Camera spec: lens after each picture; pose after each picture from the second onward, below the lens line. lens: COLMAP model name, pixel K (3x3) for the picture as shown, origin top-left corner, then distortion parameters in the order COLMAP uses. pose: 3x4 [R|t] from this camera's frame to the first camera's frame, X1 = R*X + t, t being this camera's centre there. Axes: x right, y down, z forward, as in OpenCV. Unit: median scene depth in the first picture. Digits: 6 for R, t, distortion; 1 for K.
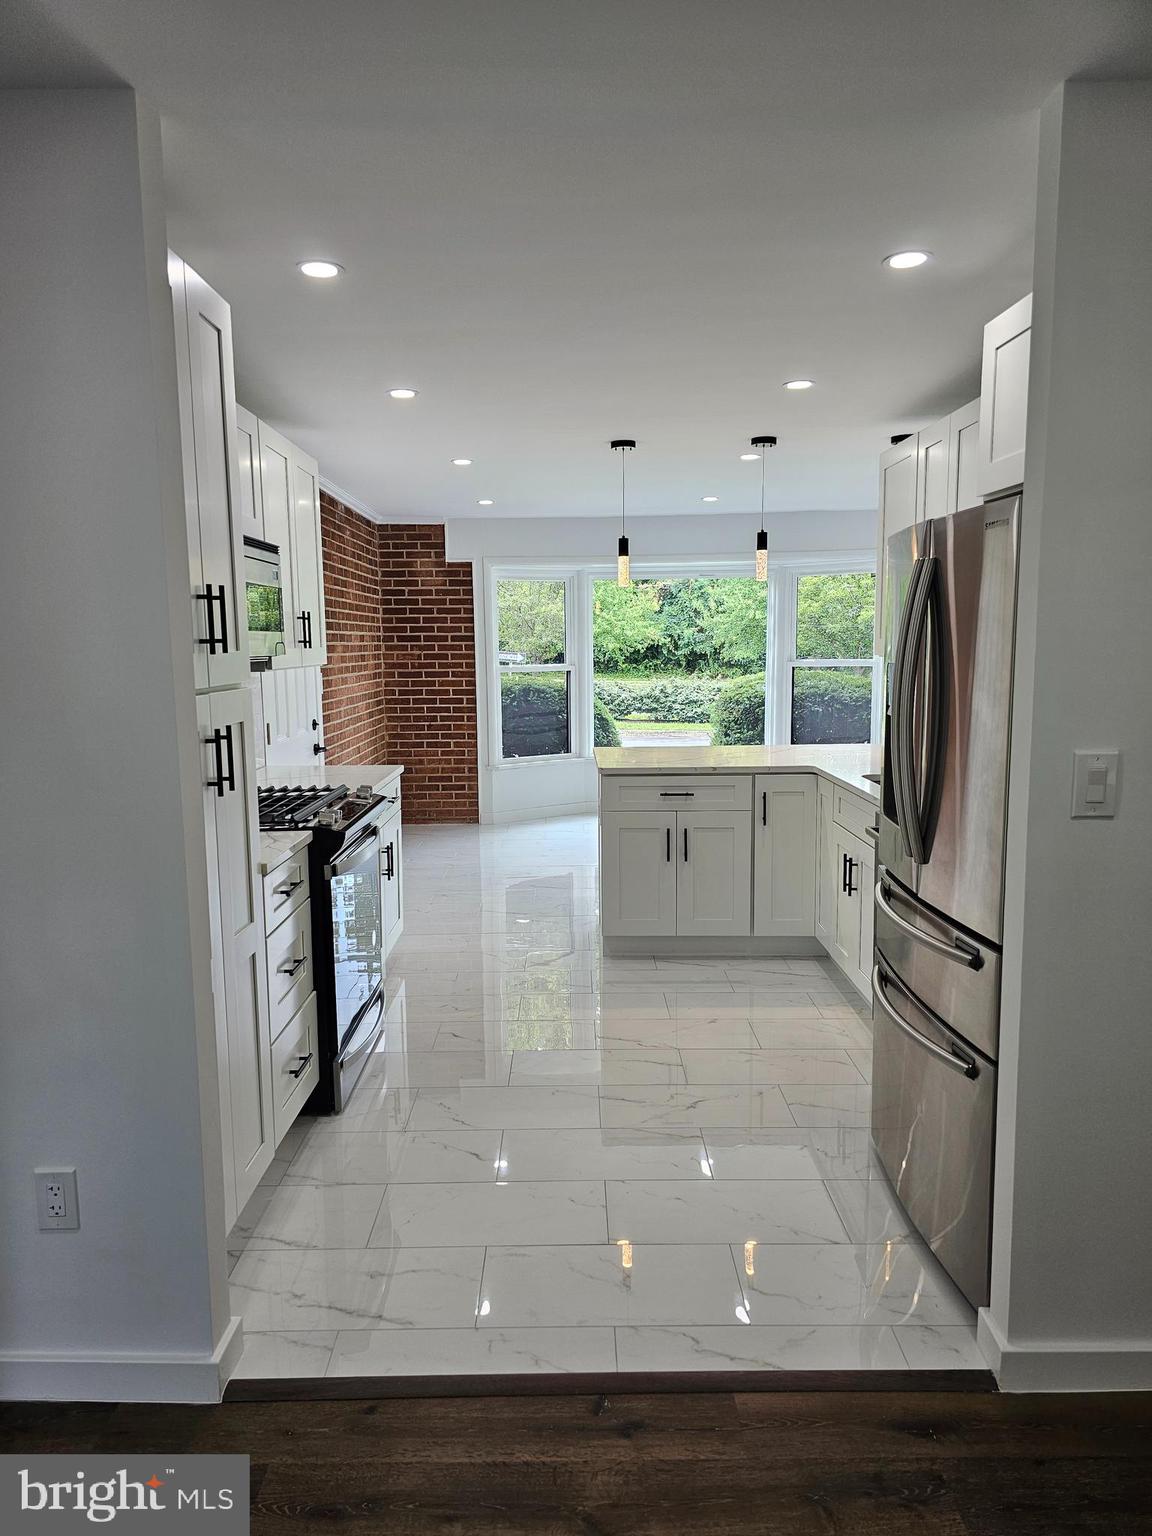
lens RADIAL K [[1033.1, 0, 574.8], [0, 1033.1, 773.5], [0, 0, 1]] dist [0.053132, -0.047102]
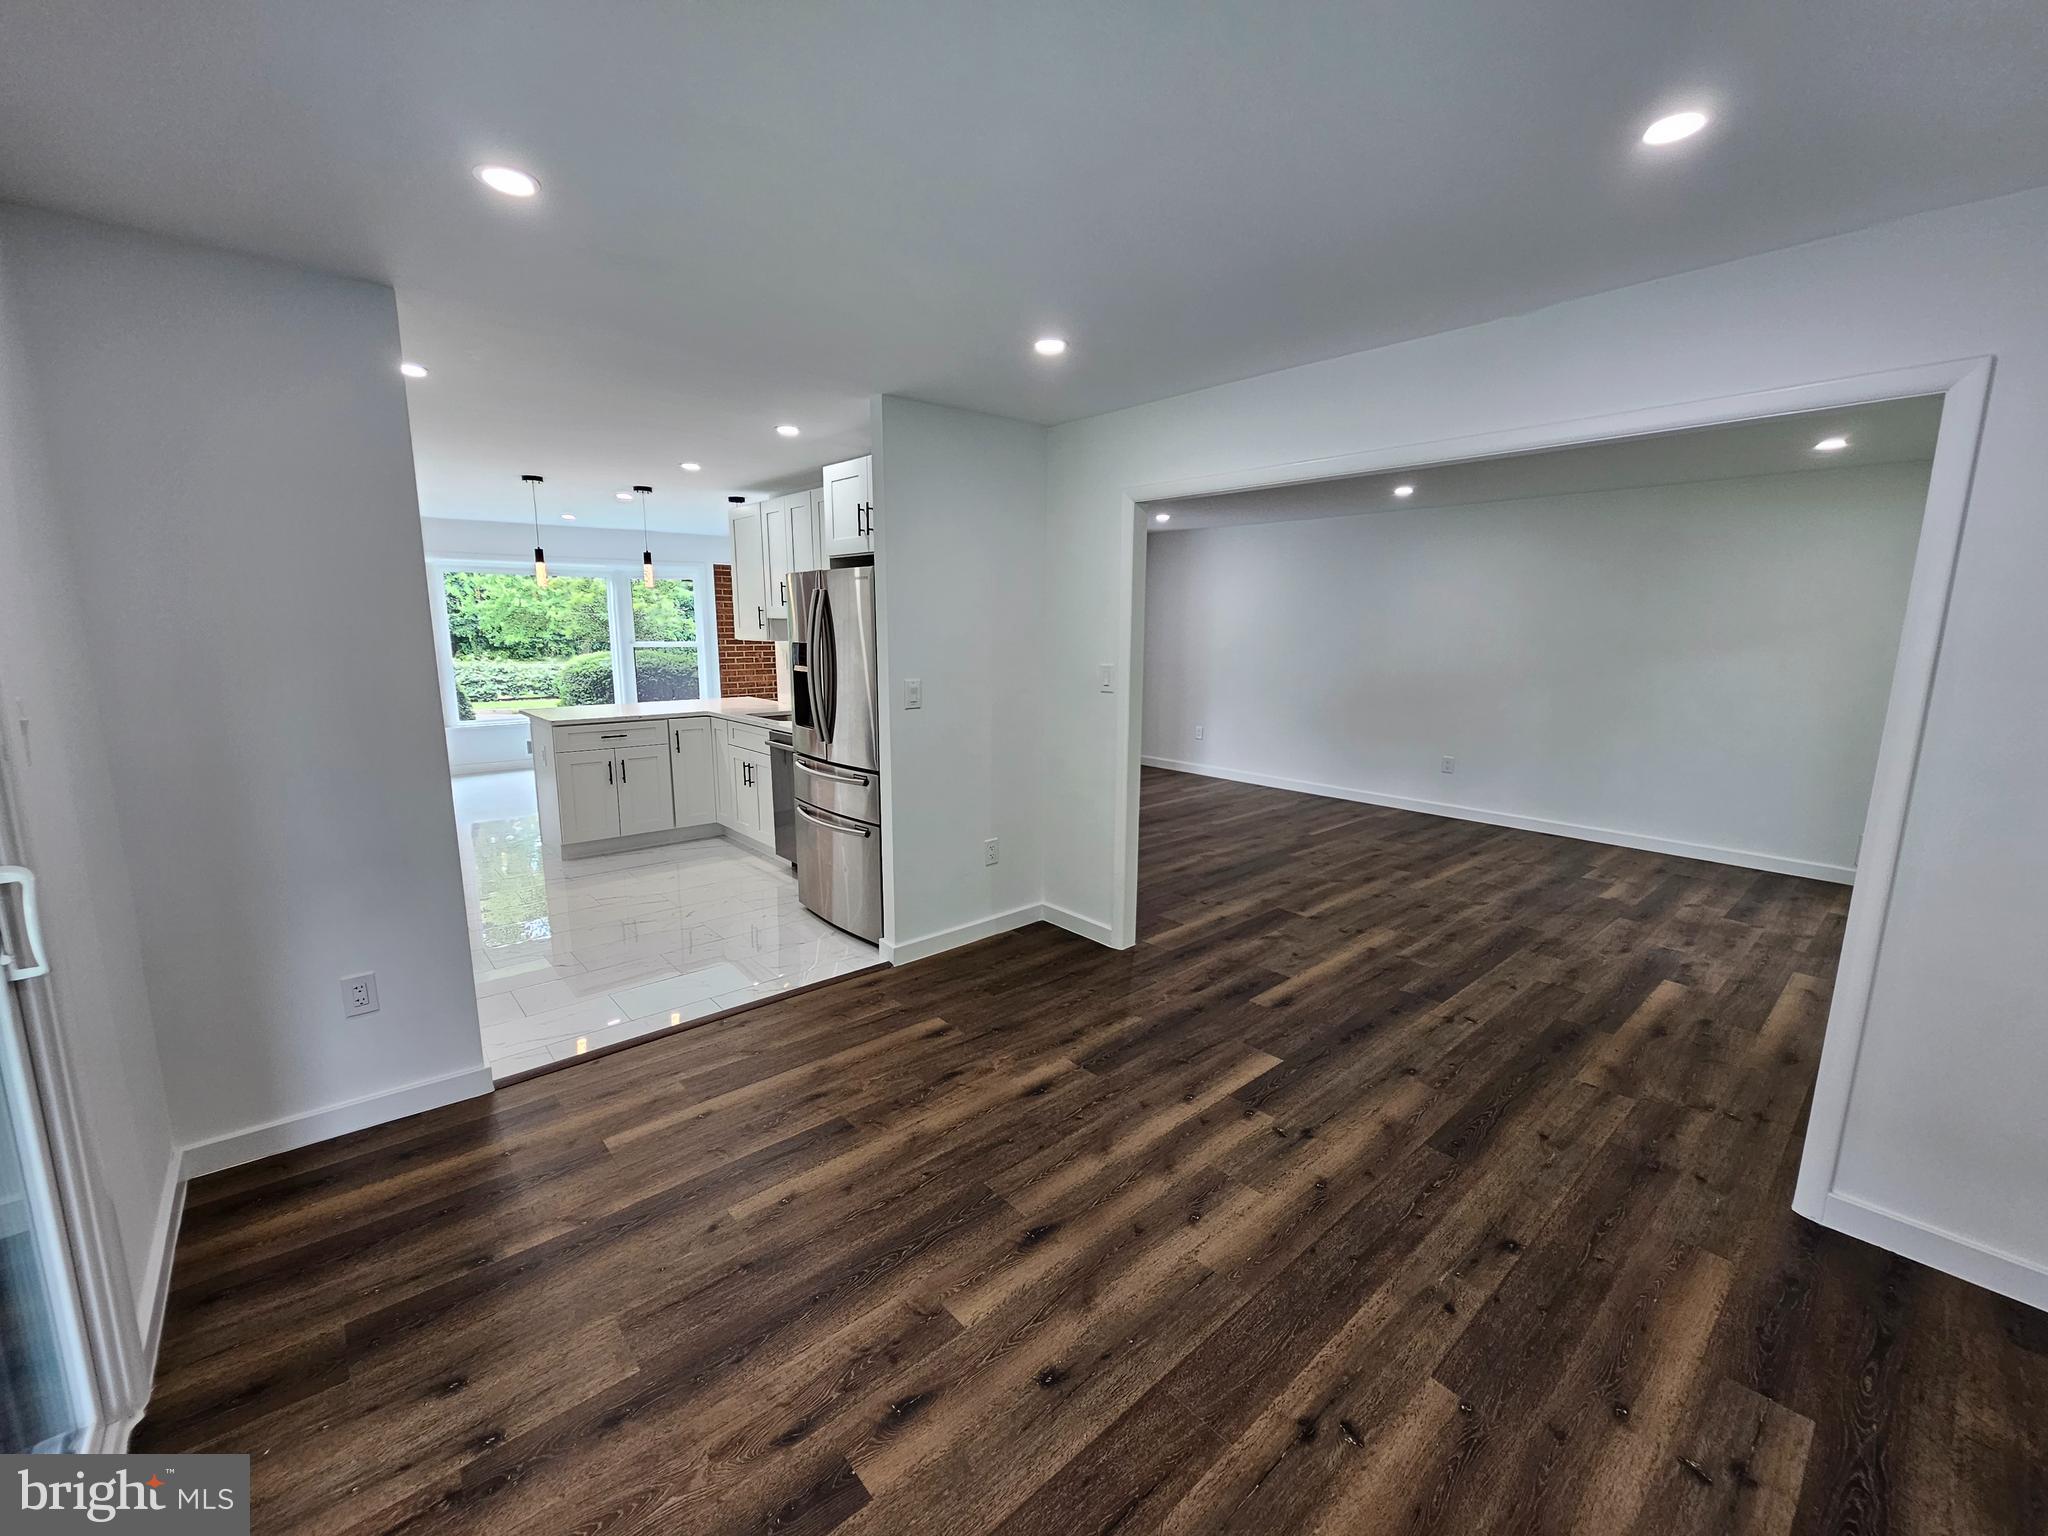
lens RADIAL K [[839.2, 0, 1027.0], [0, 839.2, 767.4], [0, 0, 1]] dist [-0.003901, 0.002550]
pose [[0.752296, -0.097468, 0.651576, -0.225755], [0.072892, 0.995238, 0.064717, 0.029418], [-0.654781, -0.001192, 0.755818, -0.241270]]
